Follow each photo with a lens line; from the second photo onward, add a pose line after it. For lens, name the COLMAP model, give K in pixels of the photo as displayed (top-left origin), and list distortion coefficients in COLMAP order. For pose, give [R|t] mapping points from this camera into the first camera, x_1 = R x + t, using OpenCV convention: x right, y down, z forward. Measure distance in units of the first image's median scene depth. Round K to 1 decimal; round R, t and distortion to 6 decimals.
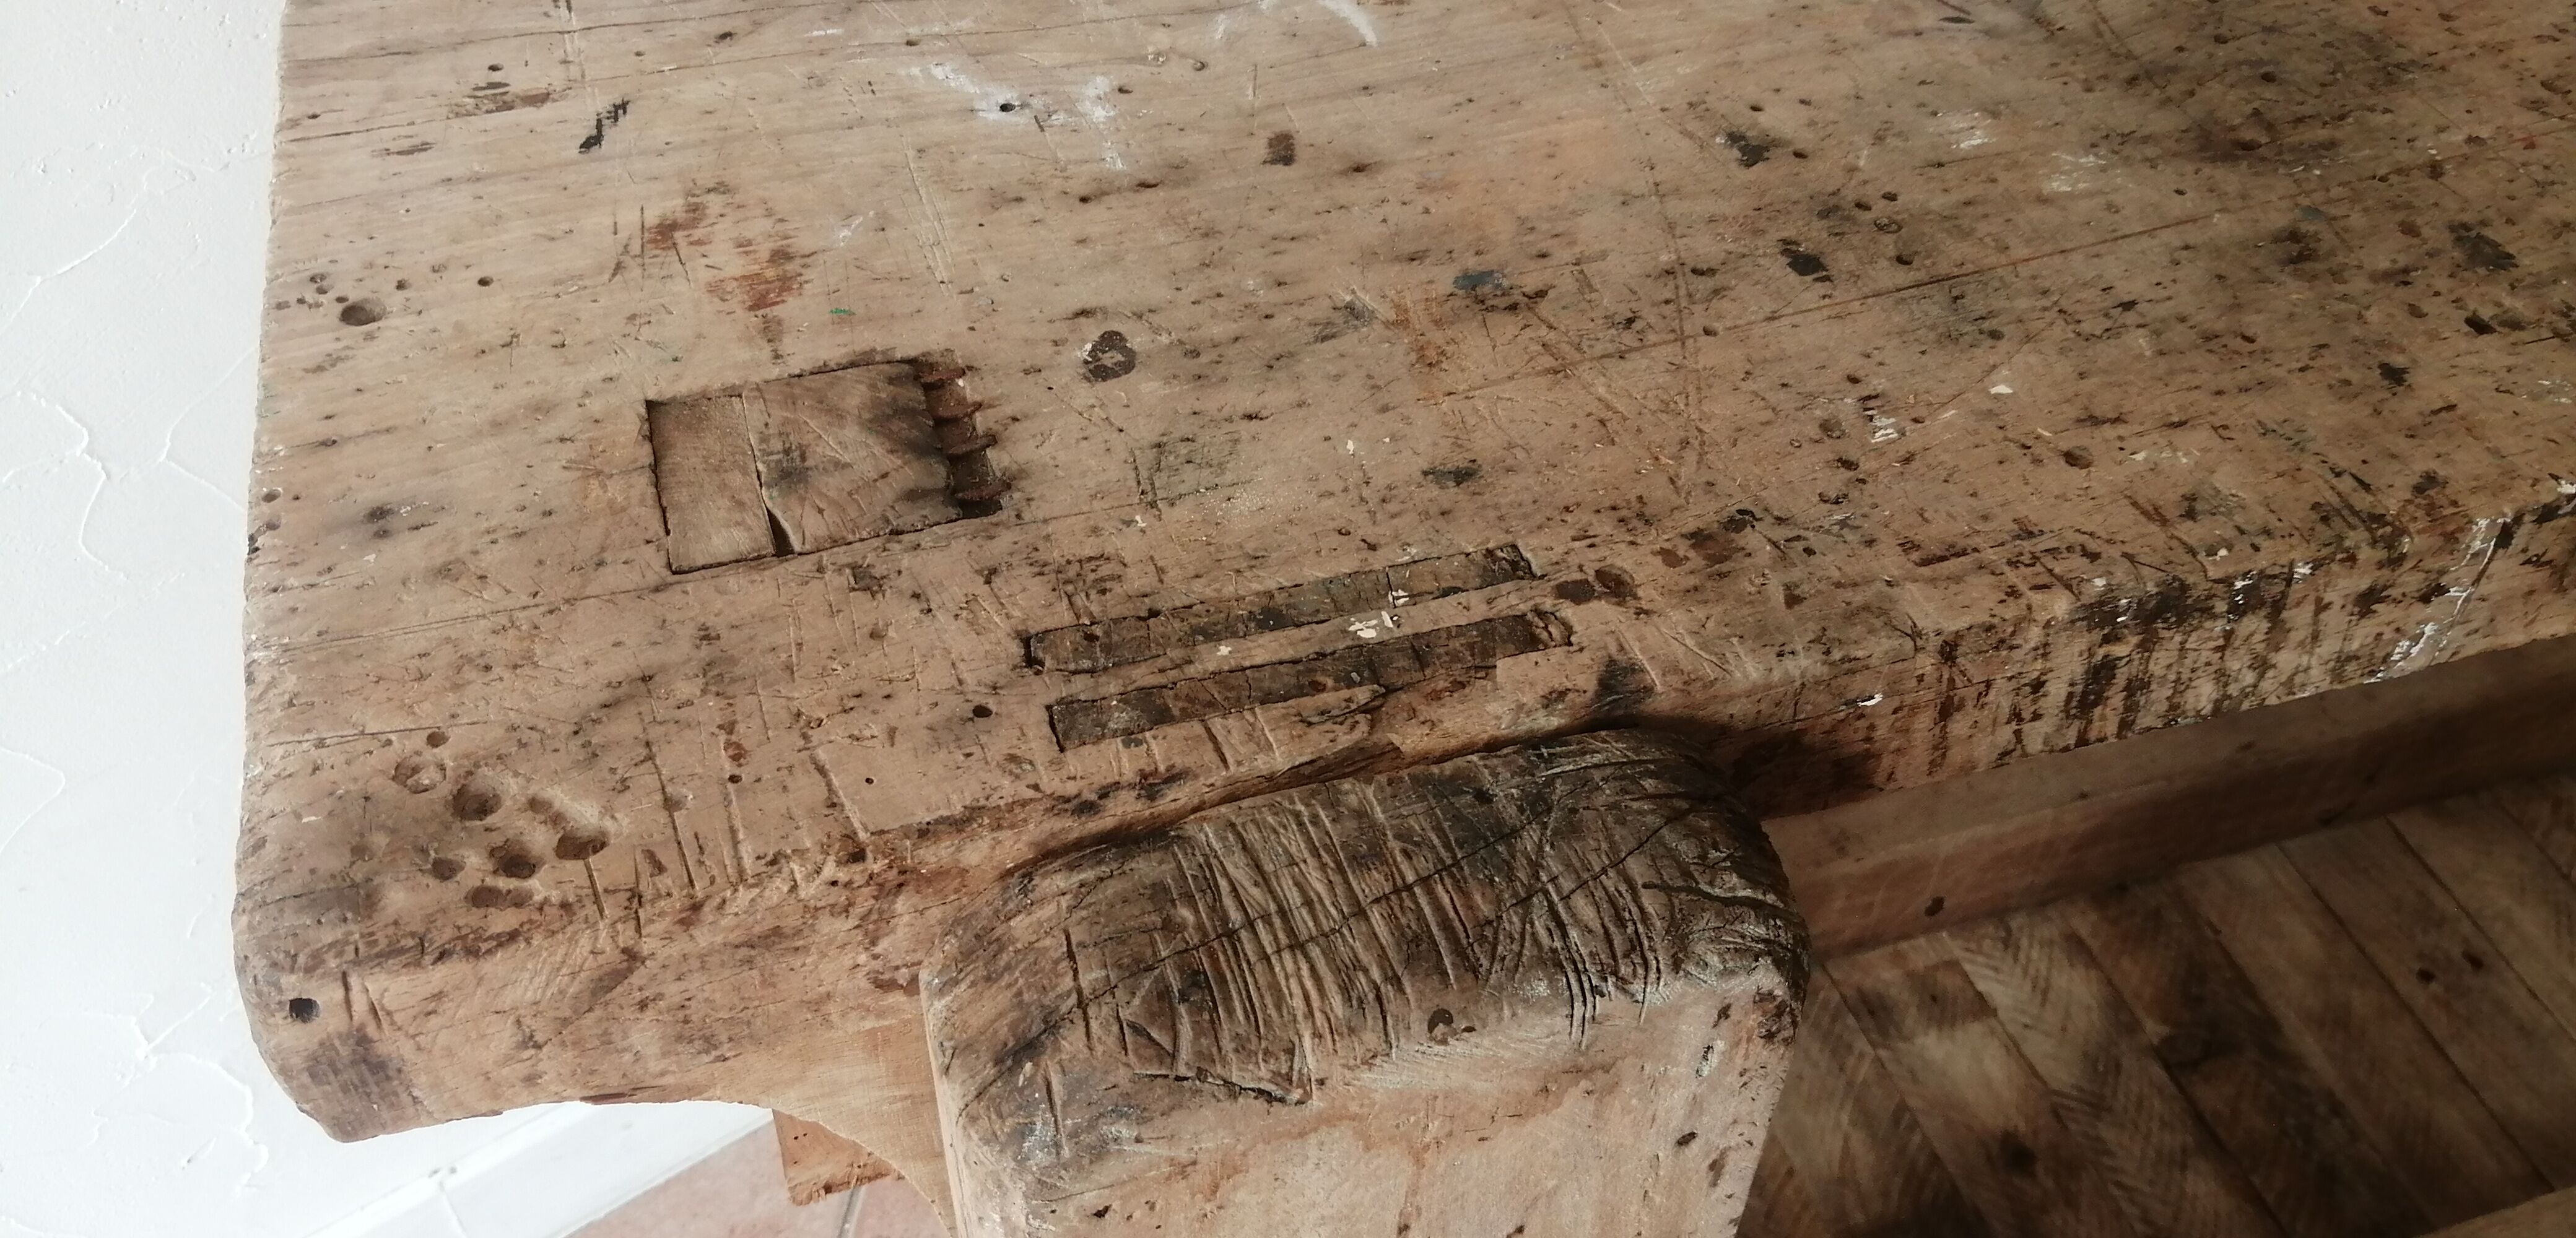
lens RADIAL K [[2097.3, 0, 1268.9], [0, 2097.3, 626.1], [0, 0, 1]] dist [0.070479, -0.169564]
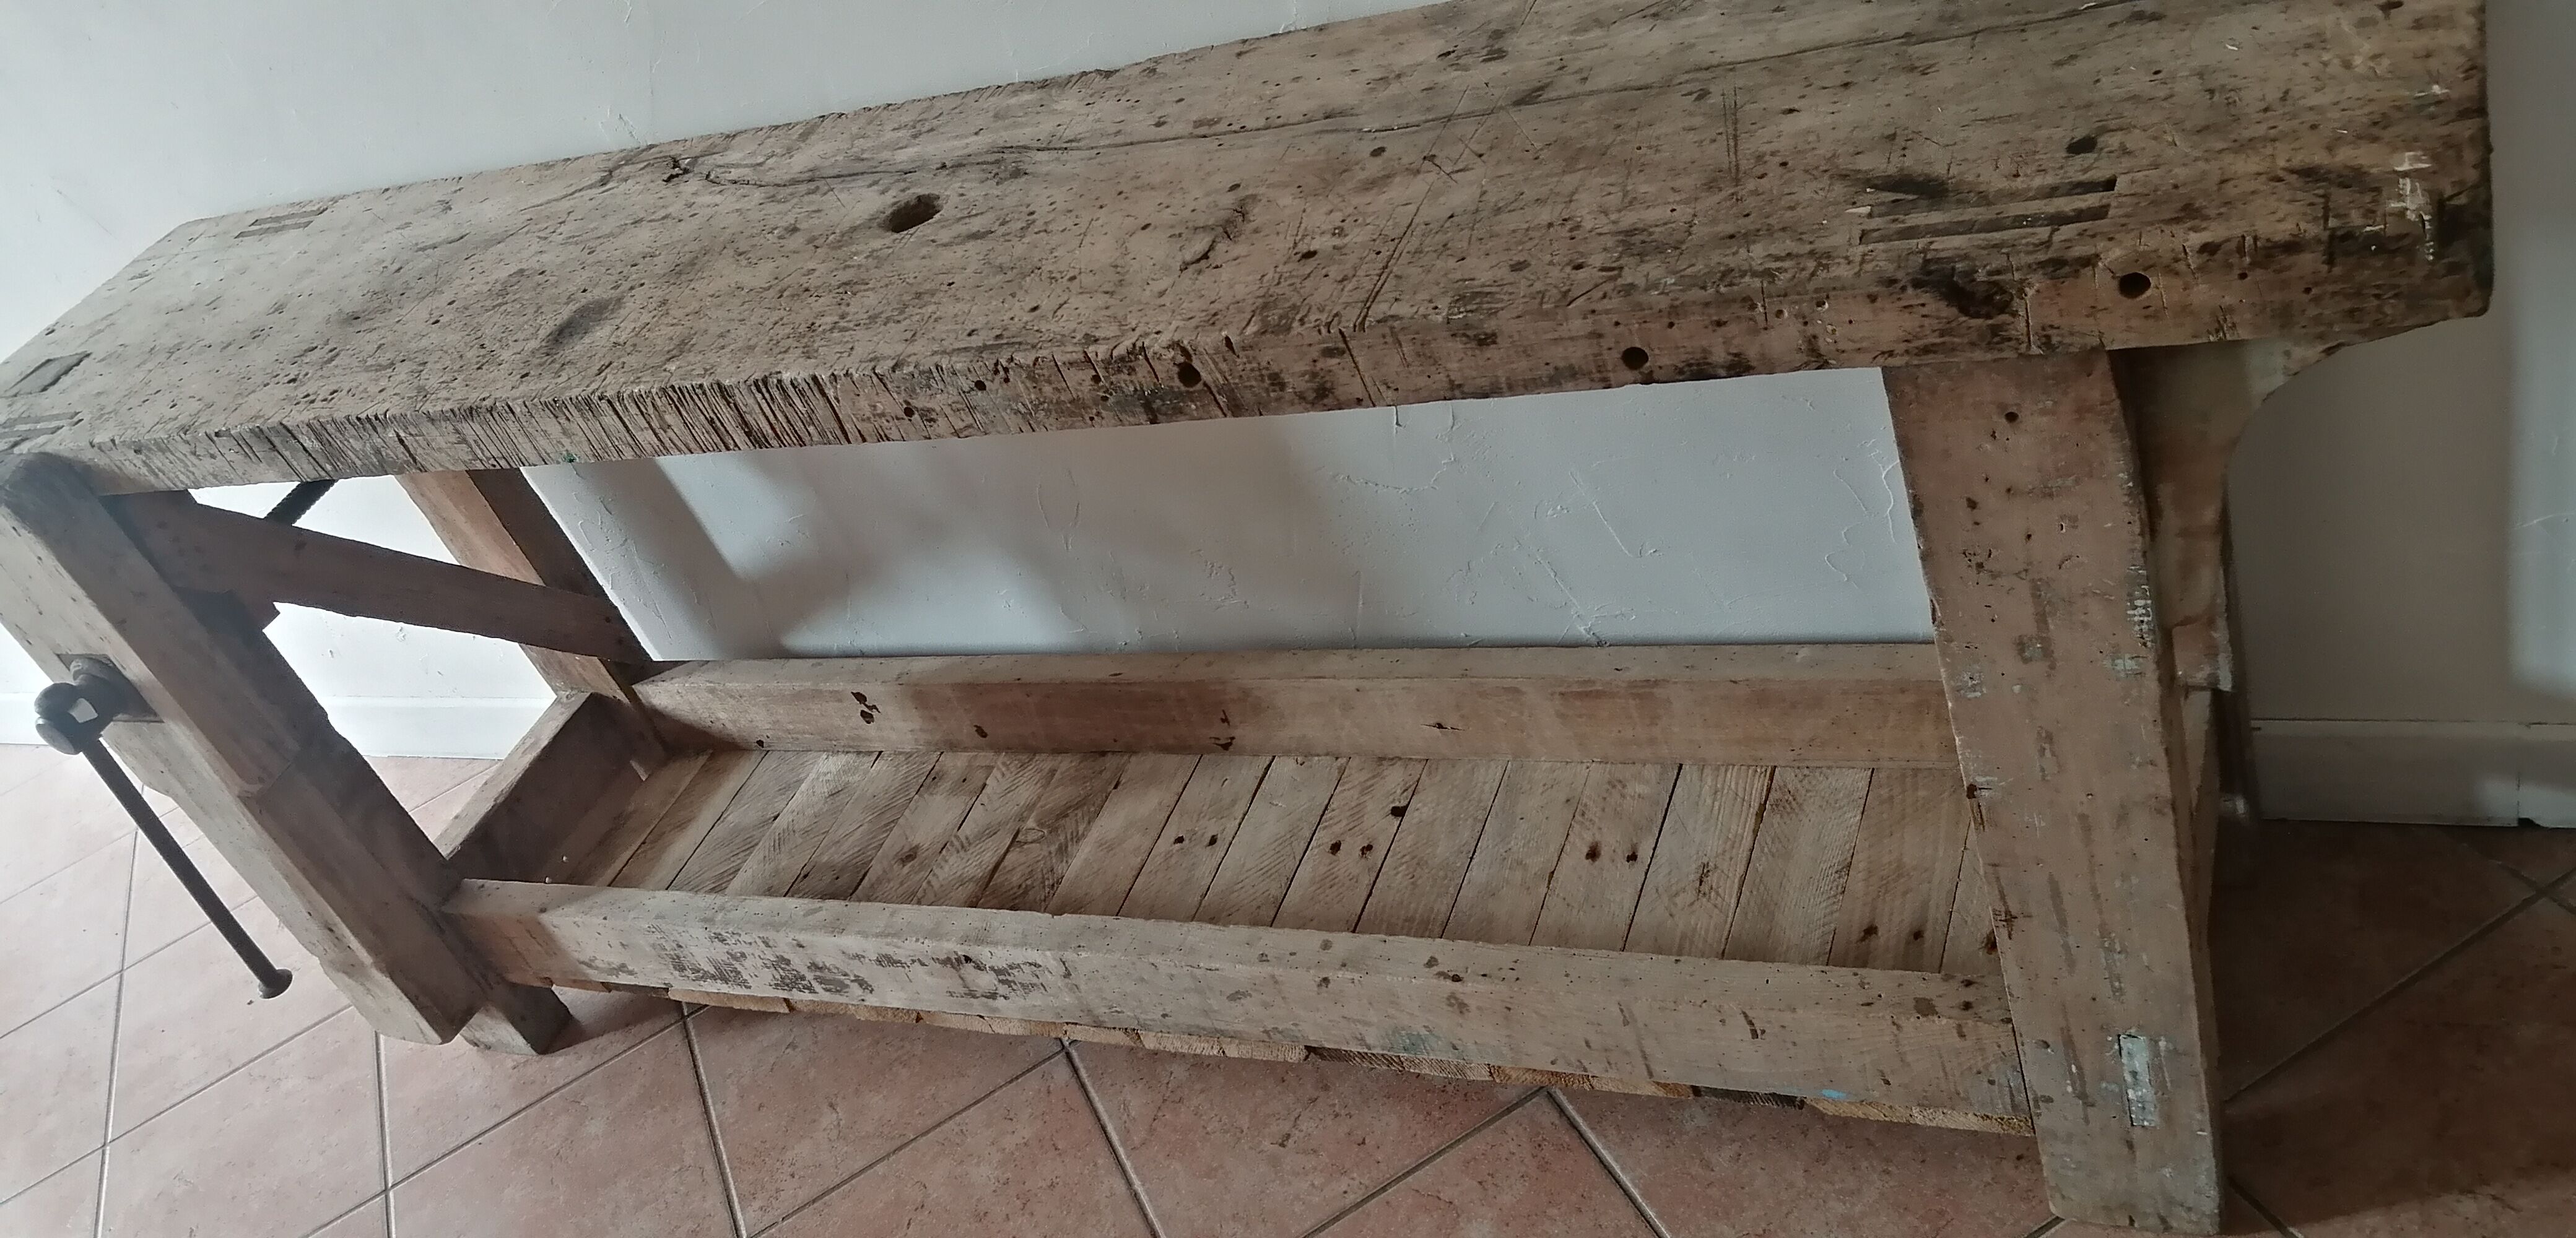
lens RADIAL K [[2097.3, 0, 1265.4], [0, 2097.3, 618.8], [0, 0, 1]] dist [0.070479, -0.169564]
pose [[0.709130, 0.164501, -0.685620, 1.799361], [-0.172851, 0.983289, 0.057142, -0.106905], [0.683562, 0.077989, 0.725714, -0.117520]]
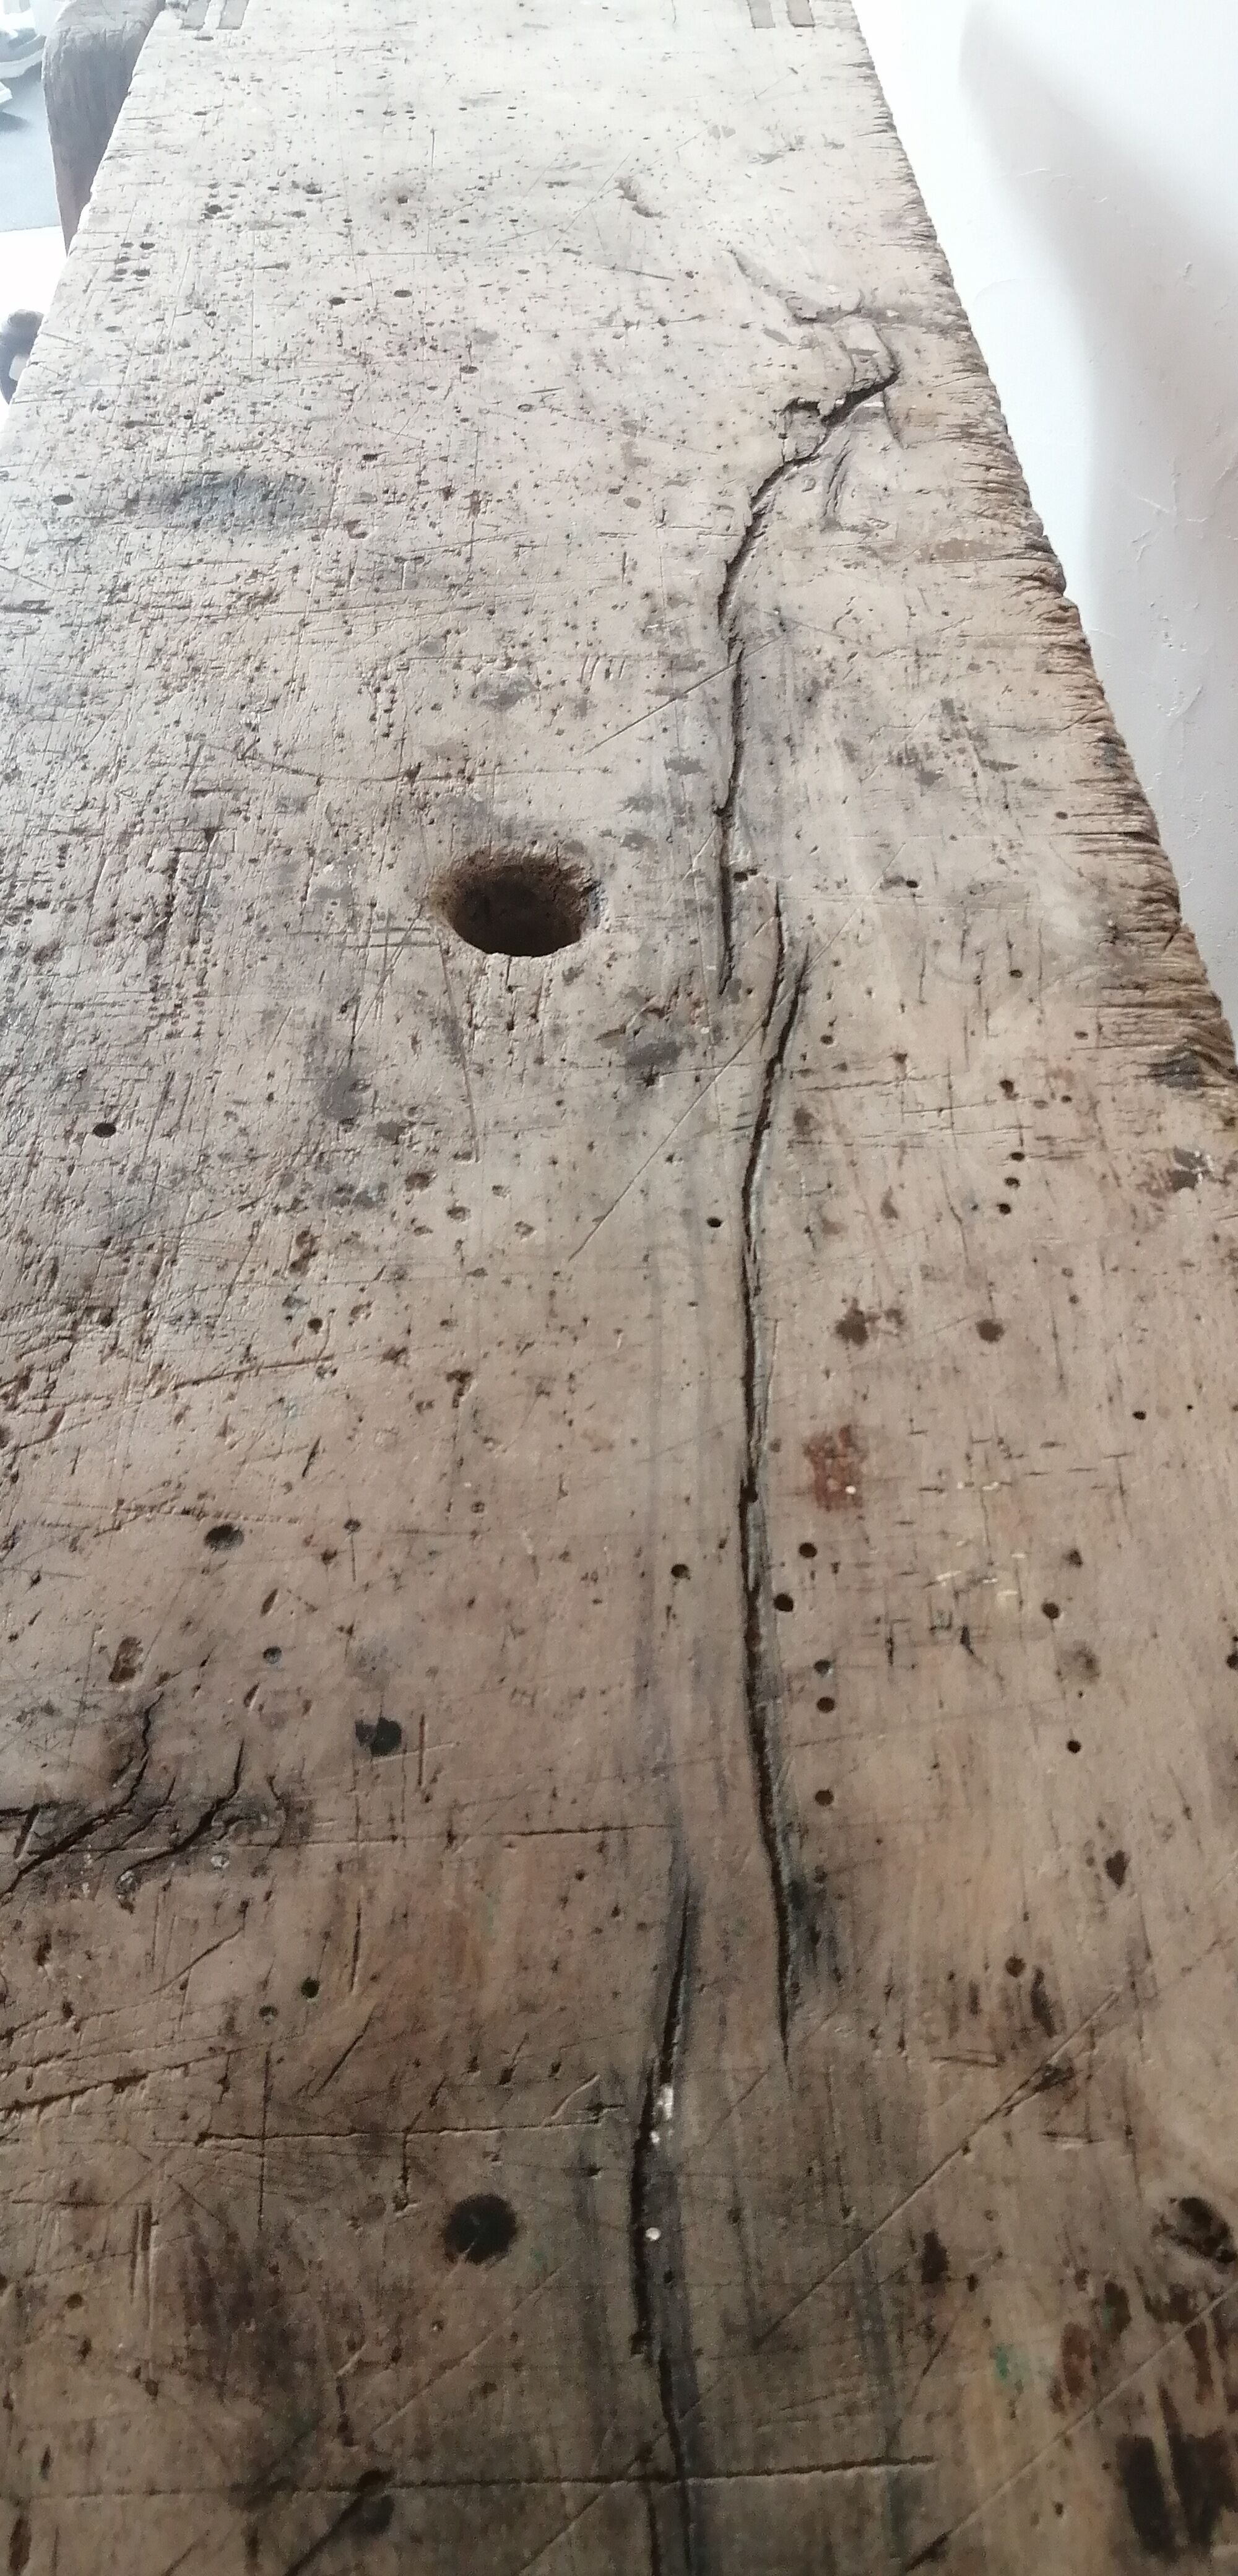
lens RADIAL K [[2097.3, 0, 619.6], [0, 2097.3, 1285.4], [0, 0, 1]] dist [0.070479, -0.169564]
pose [[-0.265405, 0.675853, -0.687592, 1.123883], [-0.686412, 0.368358, 0.627018, -0.563636], [0.677051, 0.638385, 0.366150, 0.554011]]
